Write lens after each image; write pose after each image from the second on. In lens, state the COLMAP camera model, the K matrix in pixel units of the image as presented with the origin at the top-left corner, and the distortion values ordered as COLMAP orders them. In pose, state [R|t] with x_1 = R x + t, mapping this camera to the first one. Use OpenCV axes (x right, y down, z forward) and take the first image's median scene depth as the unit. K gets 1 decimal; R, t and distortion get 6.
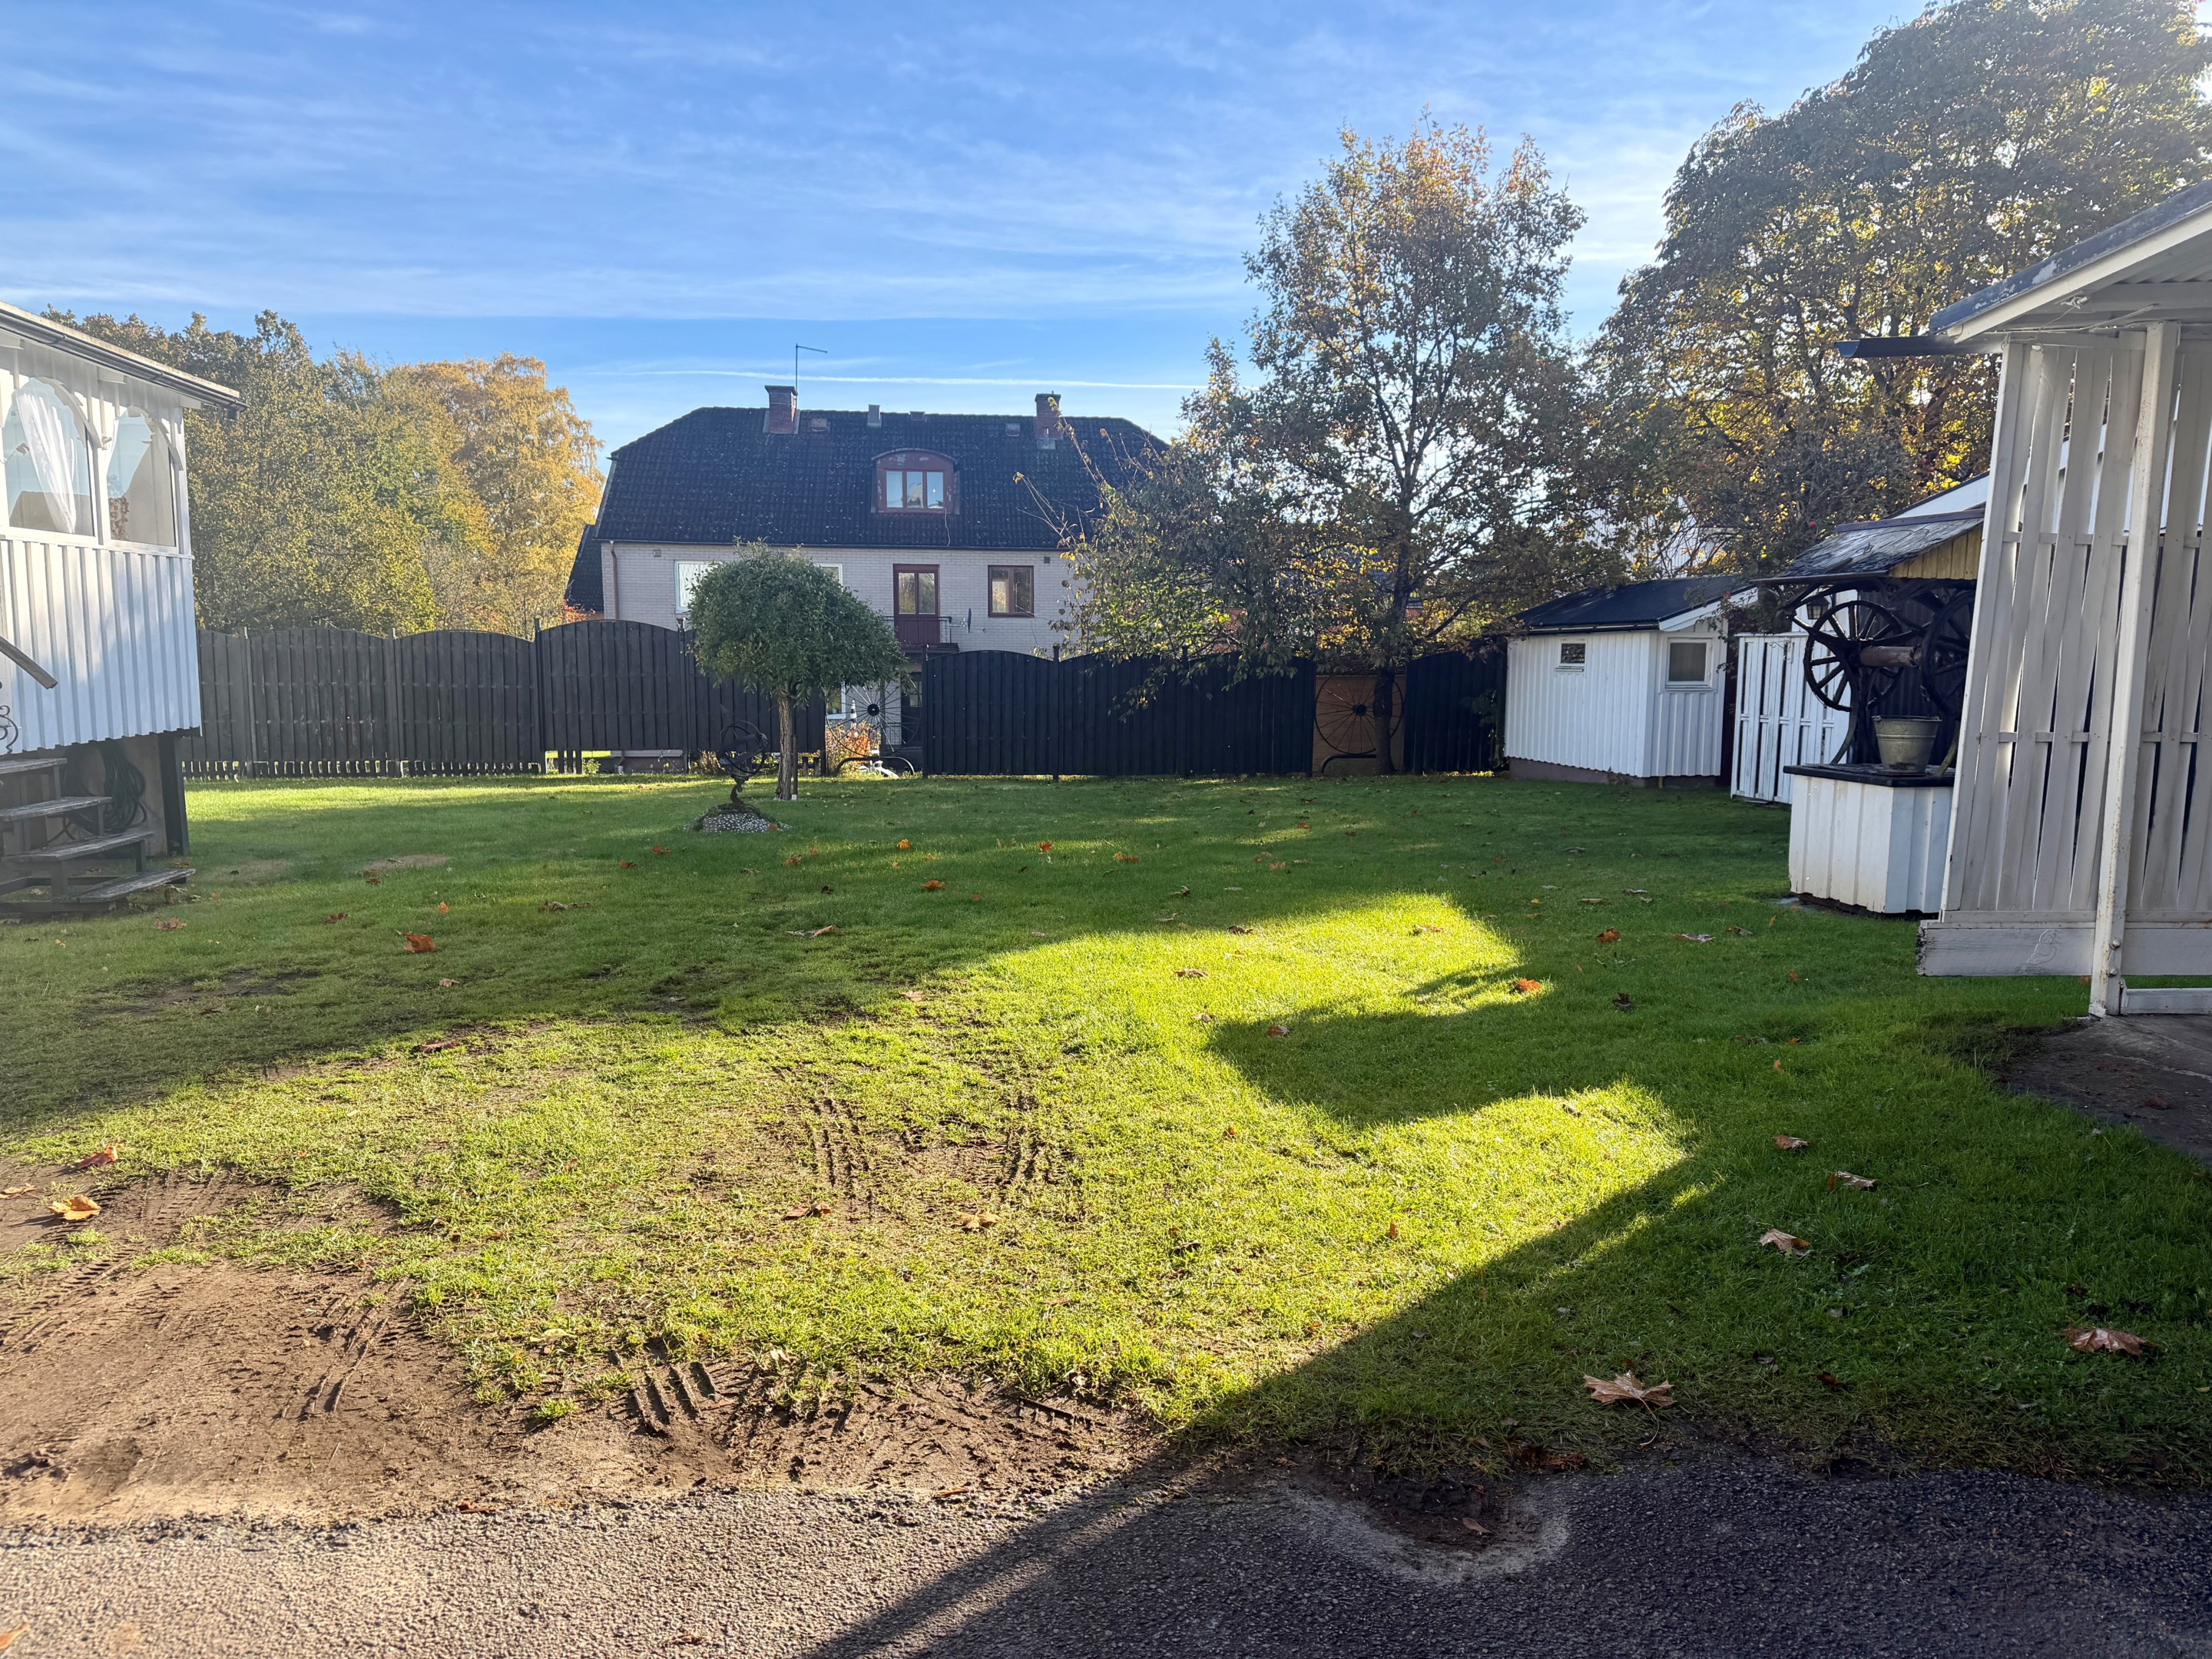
lens RADIAL K [[1540.5, 0, 1109.8], [0, 1540.5, 842.4], [0, 0, 1]] dist [-0.004892, -0.001902]
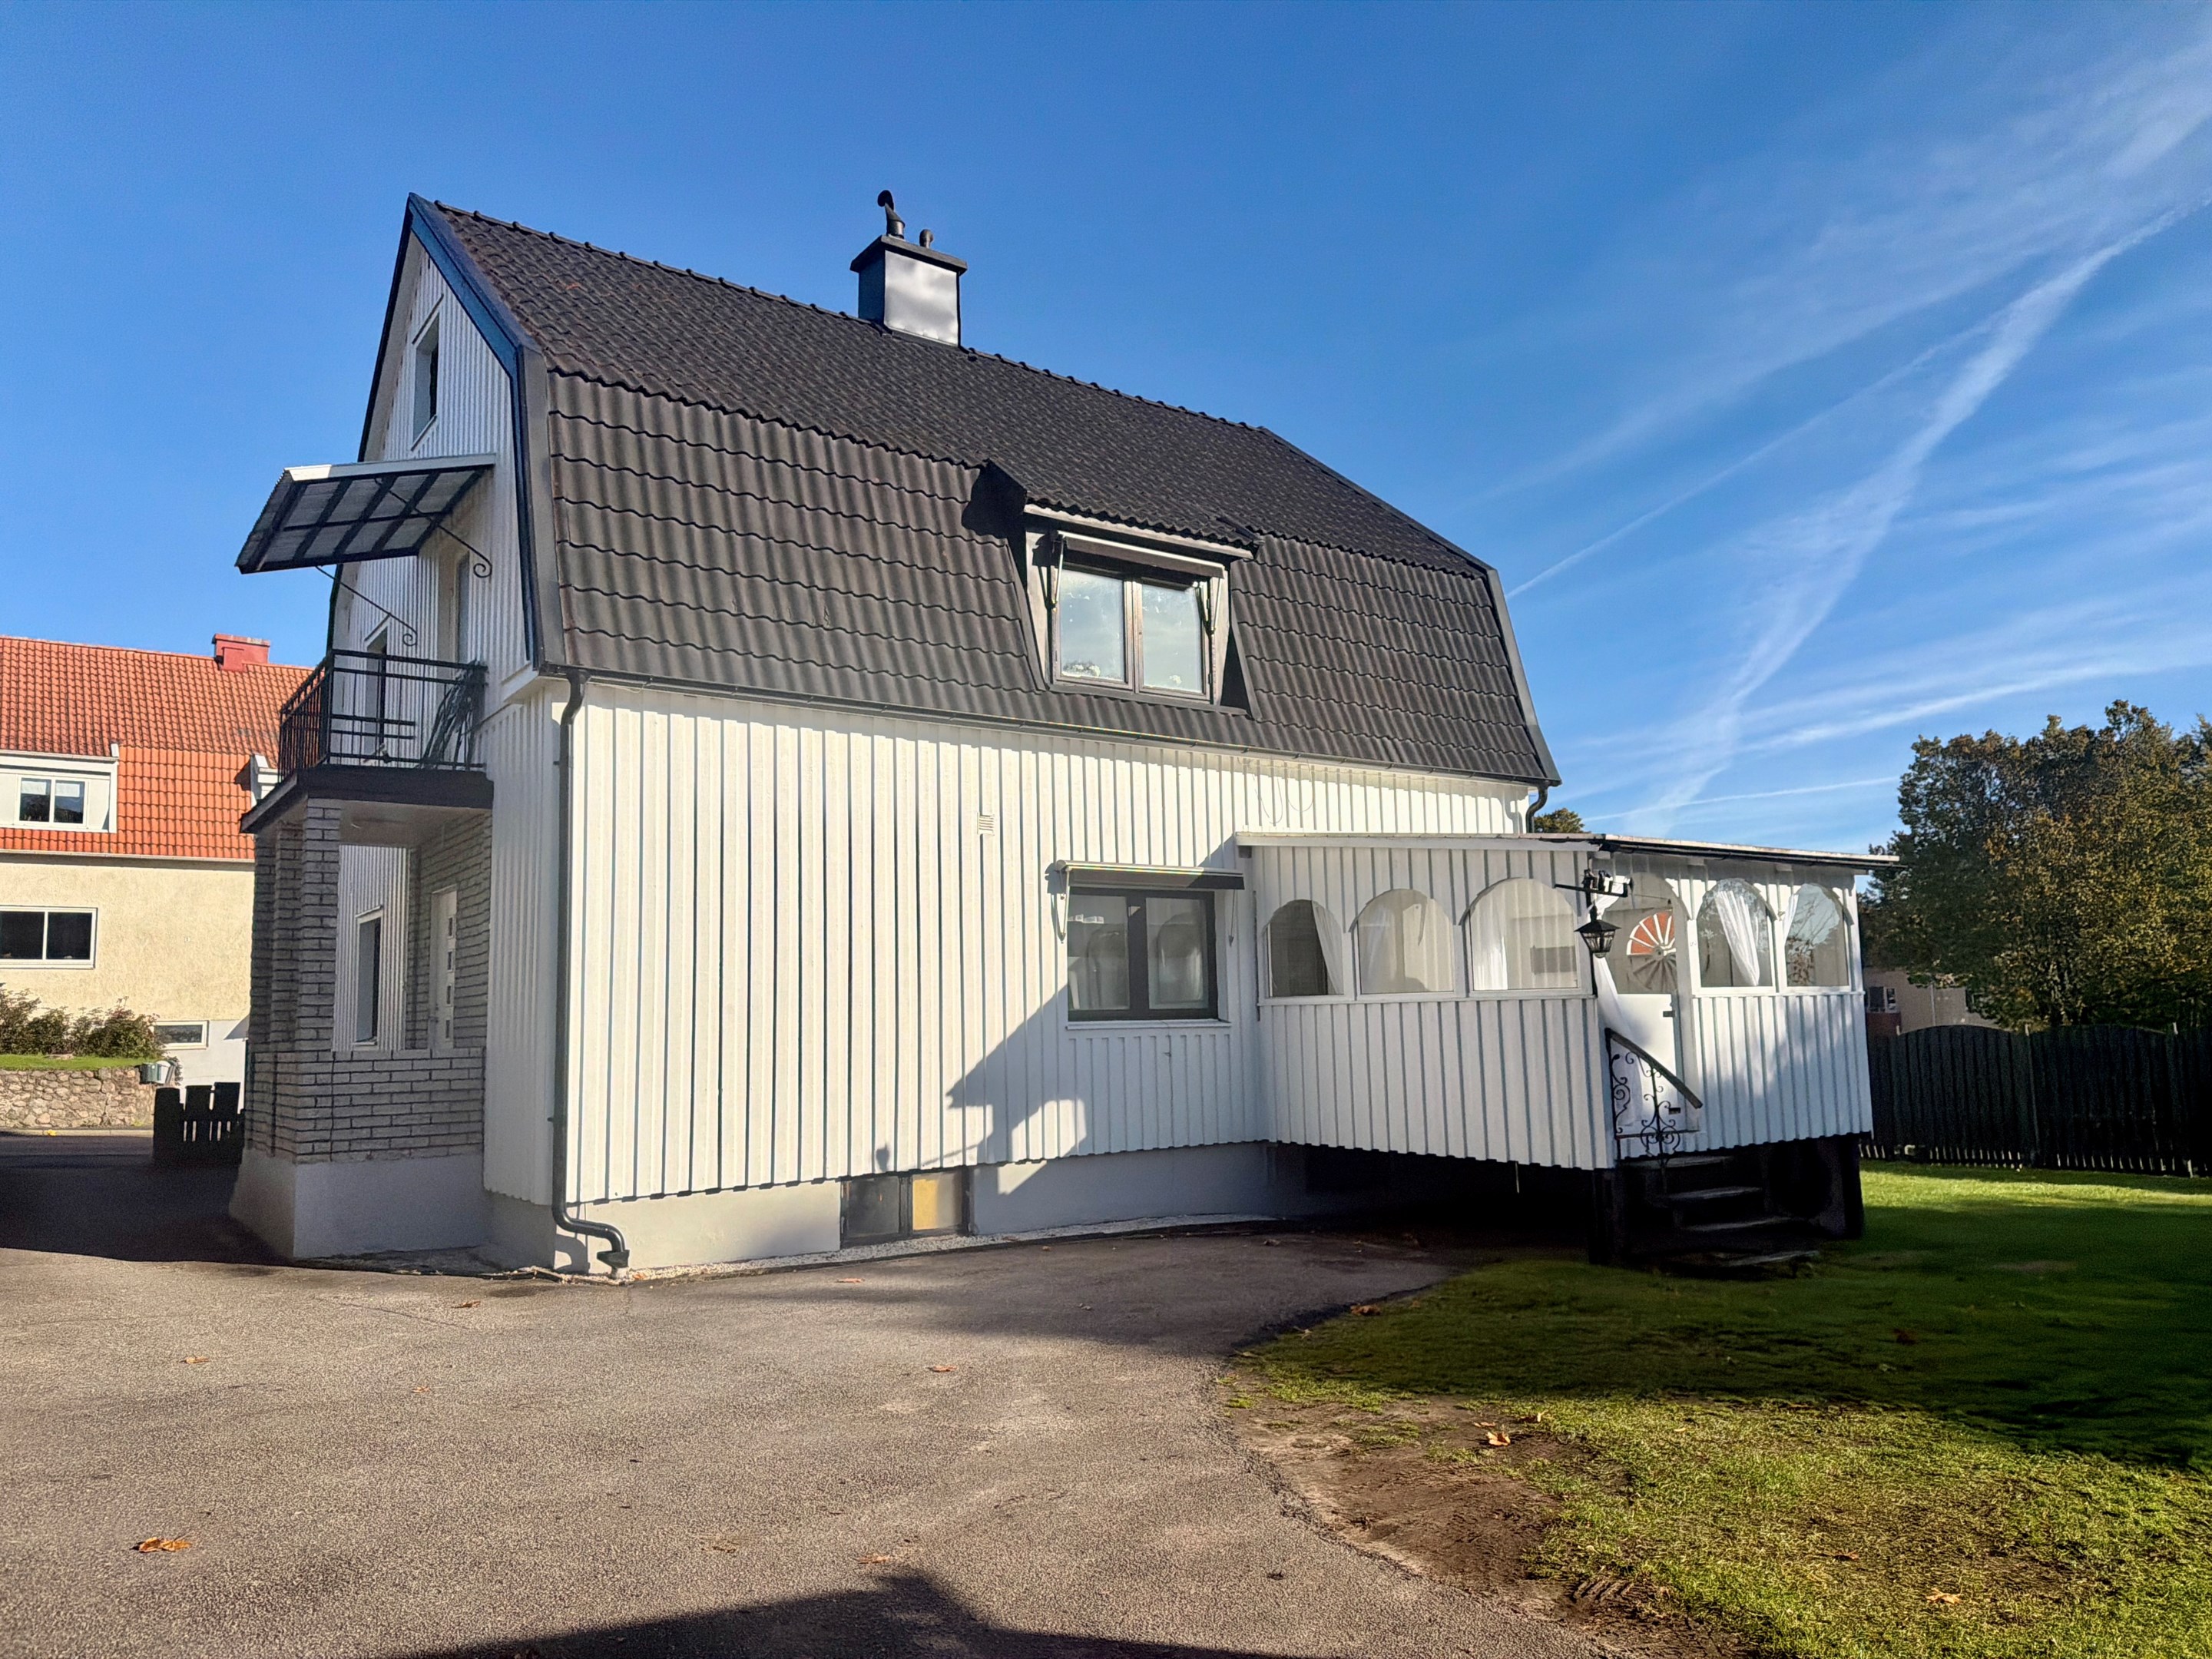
lens RADIAL K [[1540.5, 0, 1104.7], [0, 1540.5, 830.2], [0, 0, 1]] dist [-0.004892, -0.001902]
pose [[0.439751, -0.126488, -0.889168, 0.312898], [-0.095676, 0.977801, -0.186415, -0.029555], [0.893009, 0.167048, 0.417887, -0.105578]]
